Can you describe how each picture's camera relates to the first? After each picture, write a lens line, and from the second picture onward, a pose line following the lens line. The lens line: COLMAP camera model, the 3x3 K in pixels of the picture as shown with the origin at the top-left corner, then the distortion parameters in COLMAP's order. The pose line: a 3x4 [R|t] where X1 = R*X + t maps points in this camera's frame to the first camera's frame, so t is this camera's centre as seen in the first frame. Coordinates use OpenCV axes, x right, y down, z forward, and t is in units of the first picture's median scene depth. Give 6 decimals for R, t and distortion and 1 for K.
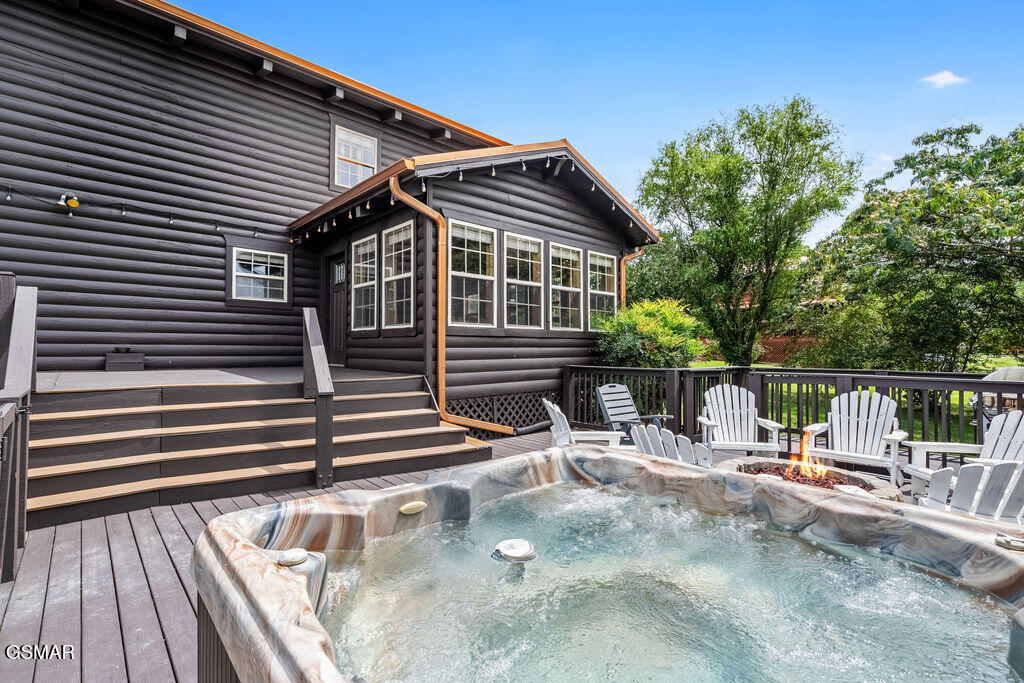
lens RADIAL K [[514.7, 0, 505.9], [0, 514.7, 347.5], [0, 0, 1]] dist [0.000633, 0.000467]
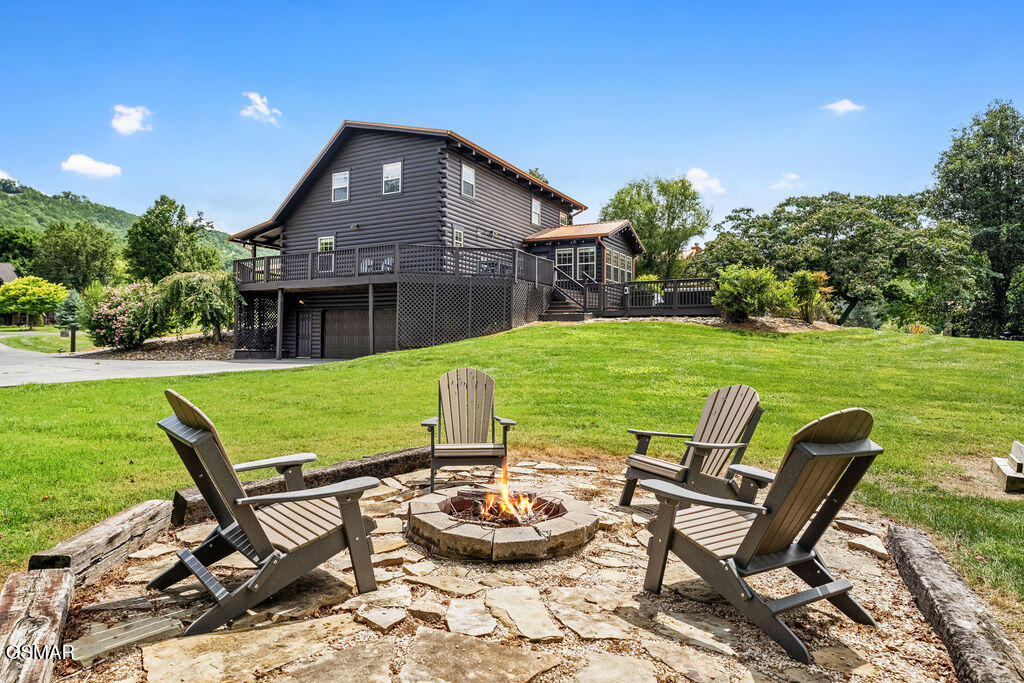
lens RADIAL K [[652.3, 0, 512.0], [0, 652.3, 341.5], [0, 0, 1]] dist [-0.000918, -0.000334]
pose [[0.950674, 0.007413, 0.310103, -1.675984], [-0.007387, 0.999972, -0.001256, 0.312284], [-0.310104, -0.001096, 0.950702, -2.359188]]
